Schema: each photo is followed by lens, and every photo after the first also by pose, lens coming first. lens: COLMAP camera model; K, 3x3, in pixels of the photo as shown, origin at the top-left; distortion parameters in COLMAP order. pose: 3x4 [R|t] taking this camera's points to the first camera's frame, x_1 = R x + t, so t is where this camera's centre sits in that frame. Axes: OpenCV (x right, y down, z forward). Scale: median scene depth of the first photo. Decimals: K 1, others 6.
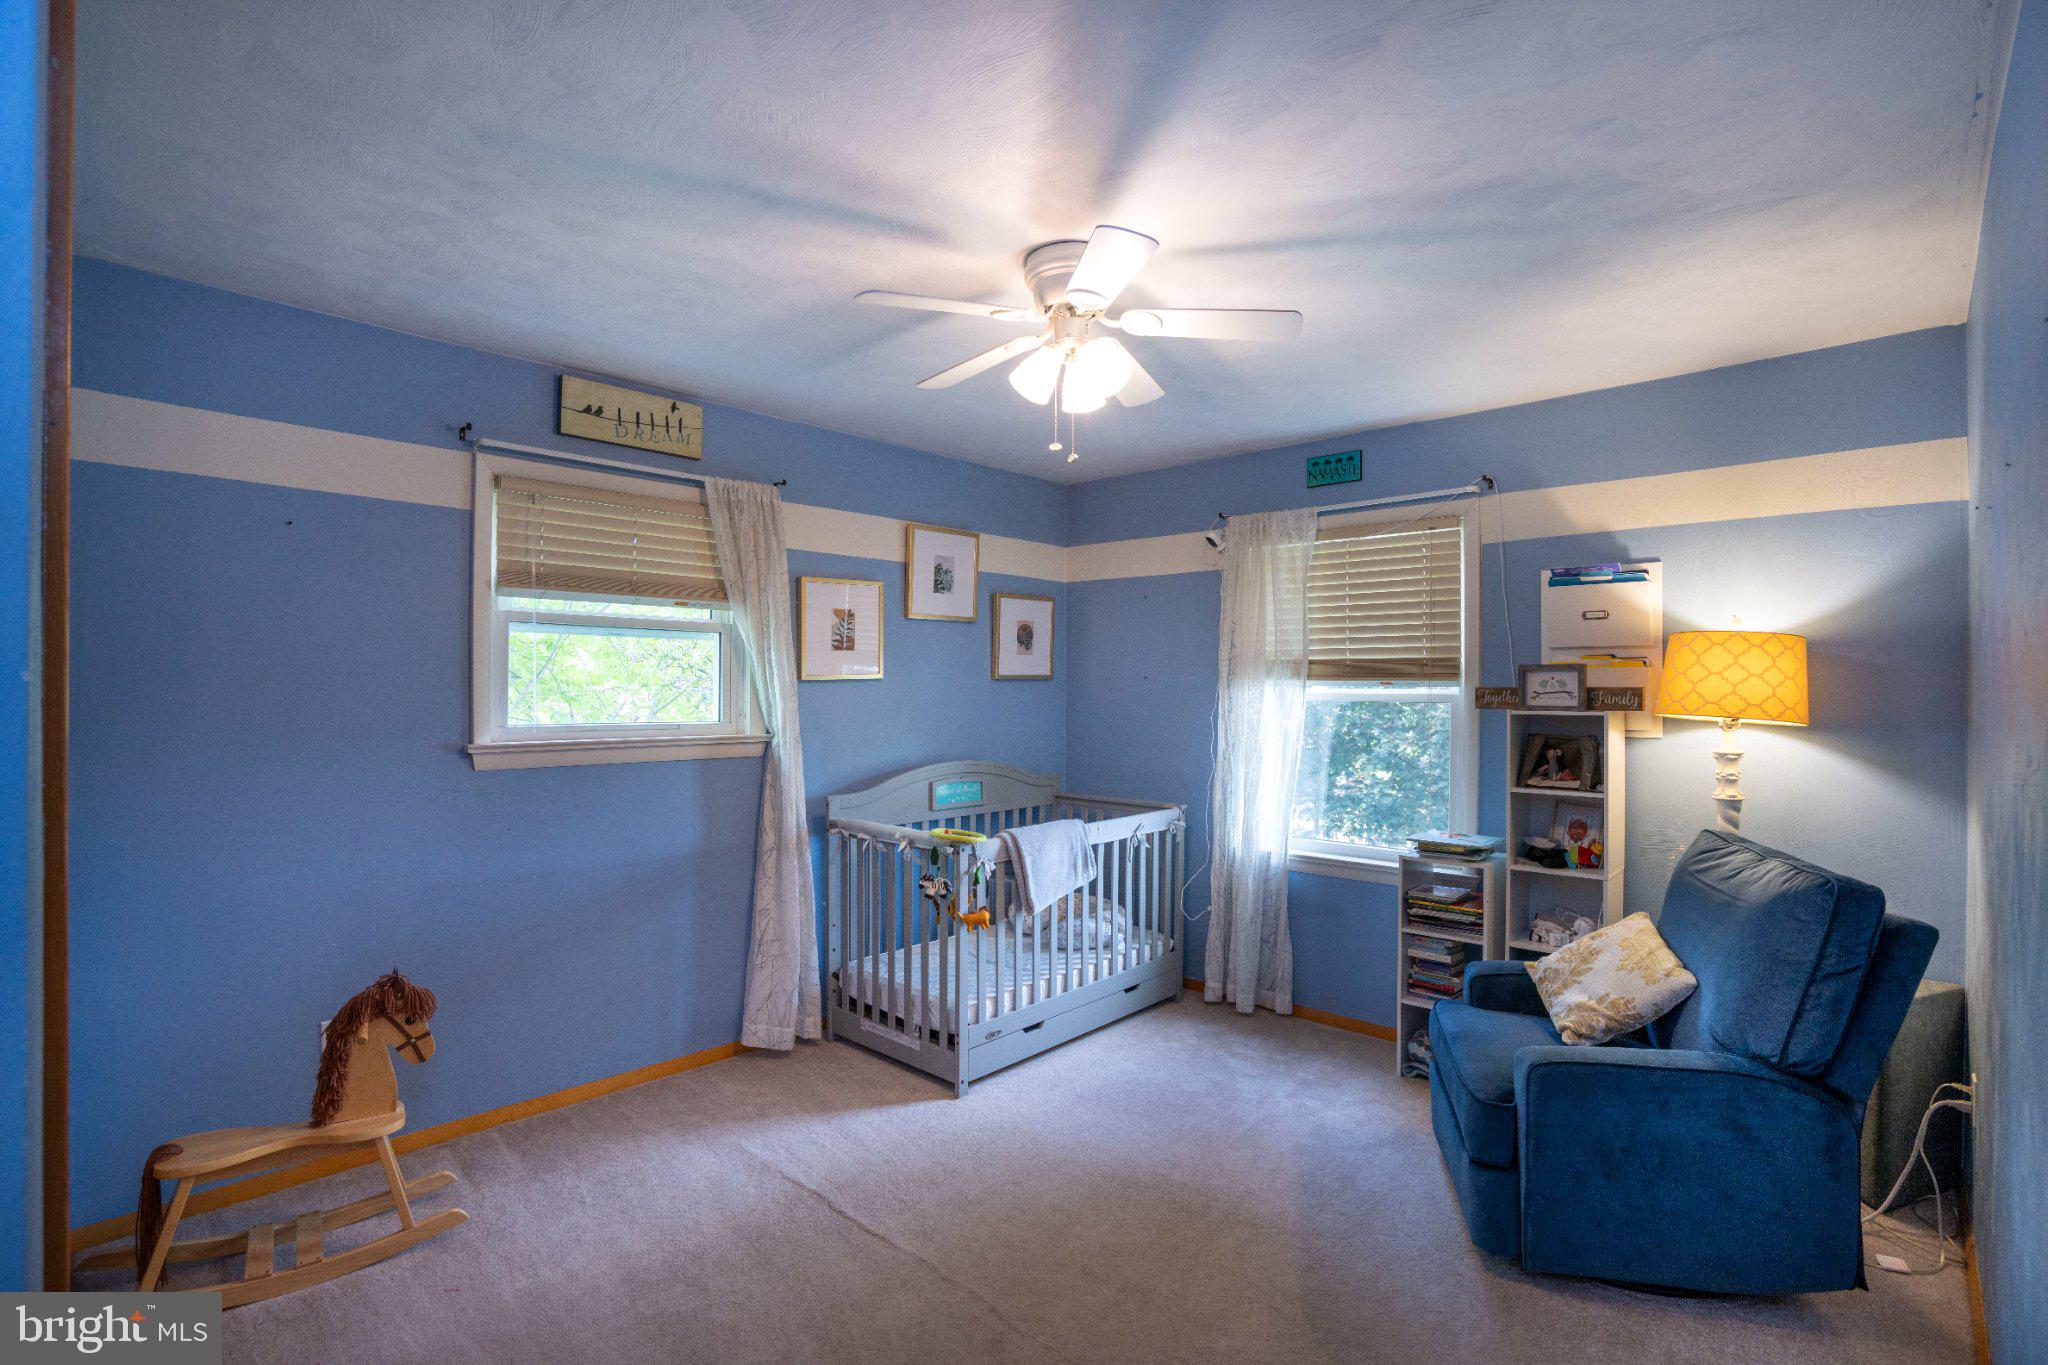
lens RADIAL K [[948.5, 0, 1017.1], [0, 948.5, 683.5], [0, 0, 1]] dist [-0.056942, 0.020486]
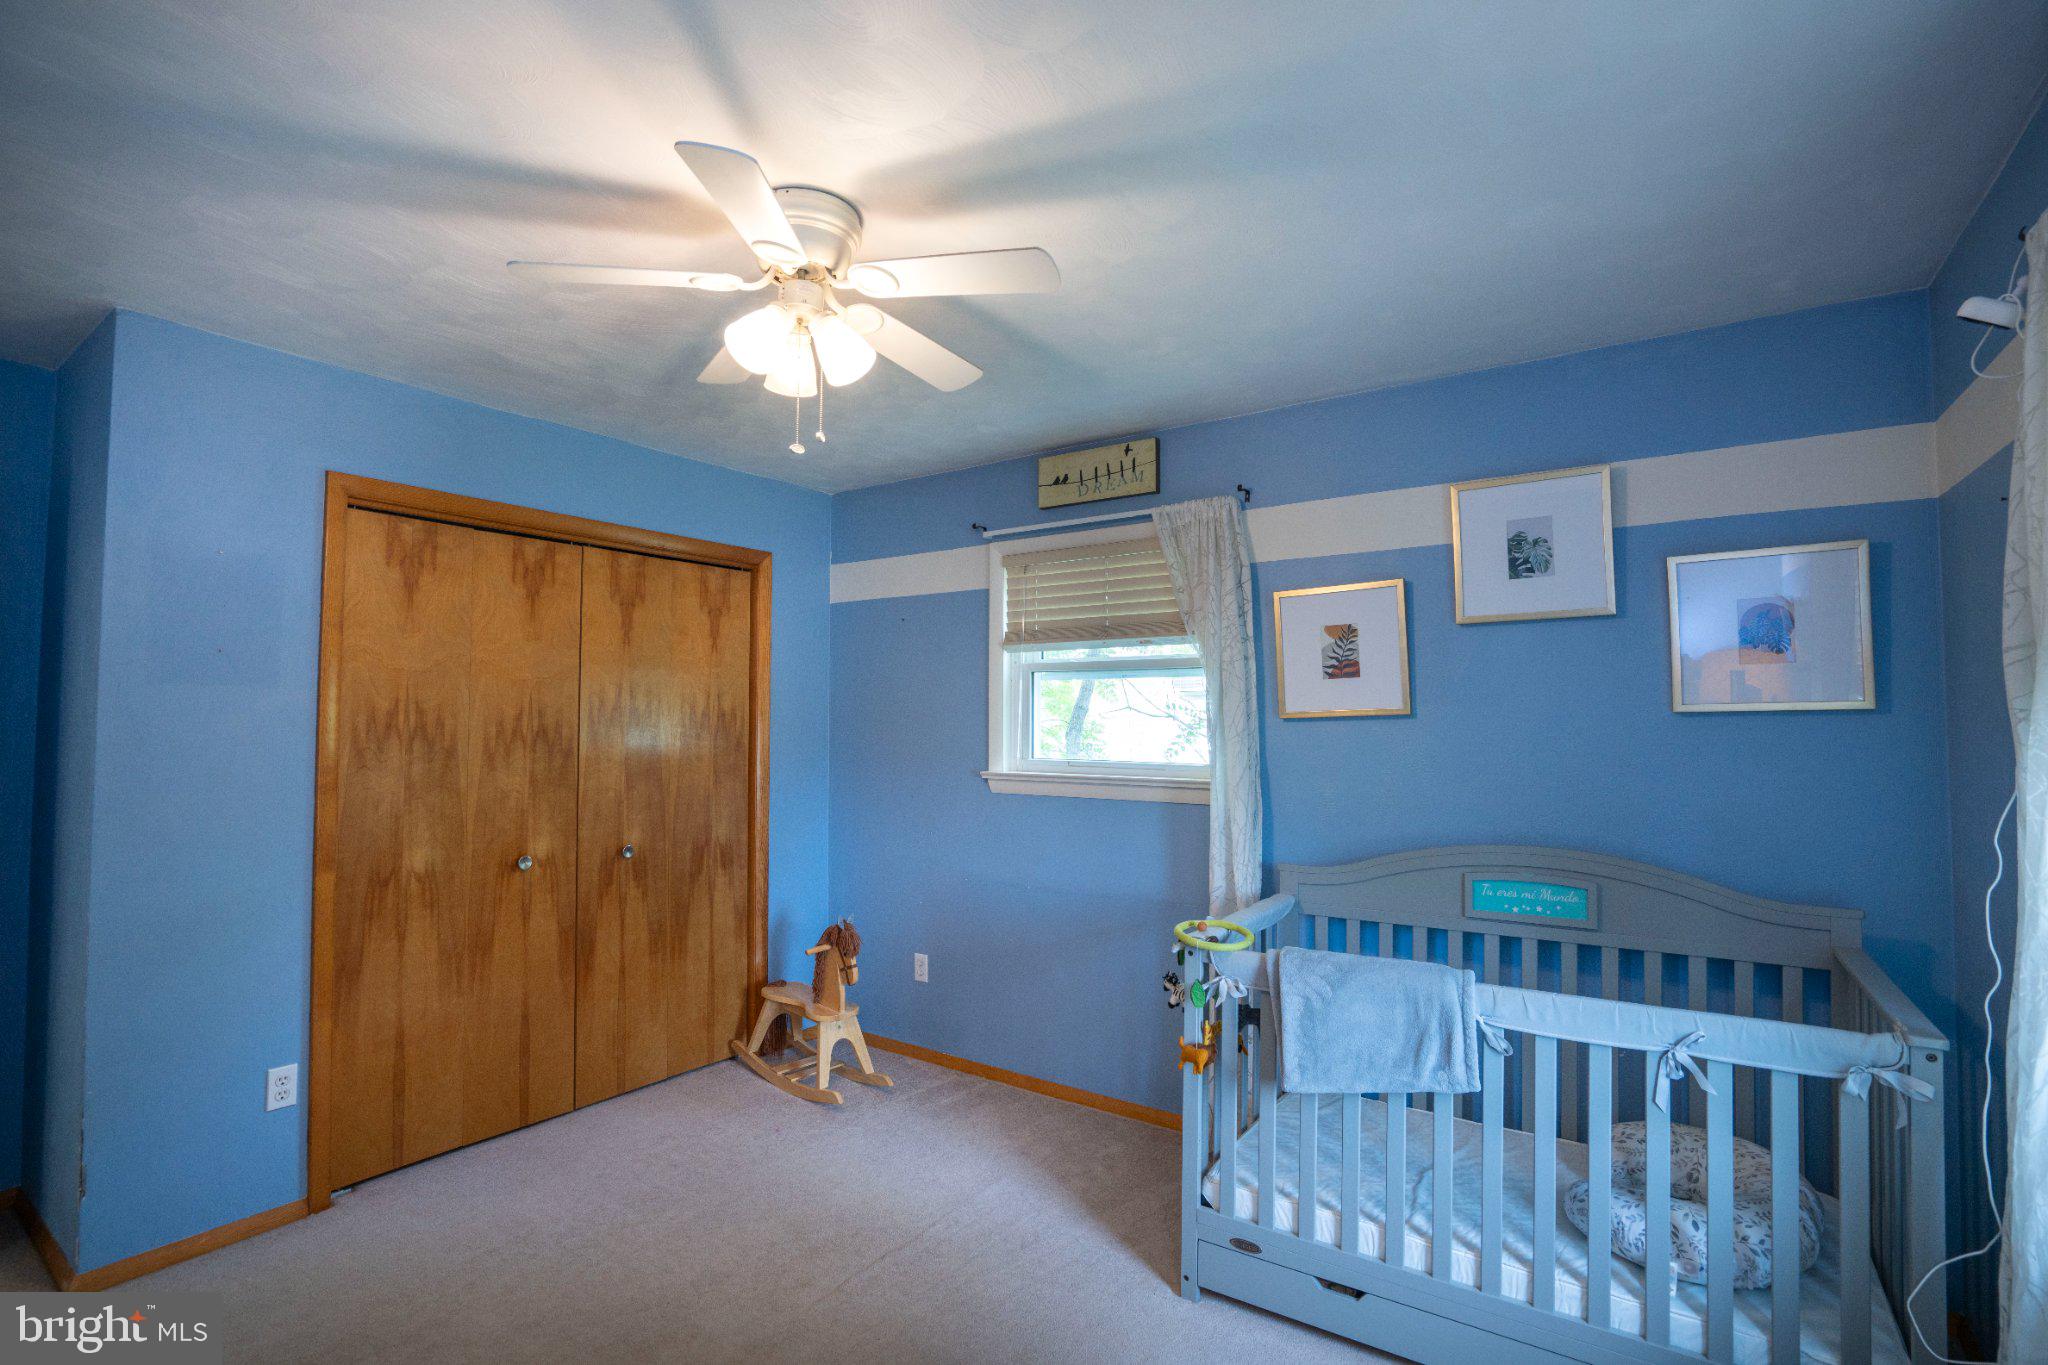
lens RADIAL K [[948.5, 0, 1015.4], [0, 948.5, 680.6], [0, 0, 1]] dist [-0.056942, 0.020486]
pose [[0.154009, -0.045650, -0.987014, 0.599846], [0.003093, 0.998950, -0.045719, 0.000711], [0.988065, 0.003988, 0.153988, 0.711037]]
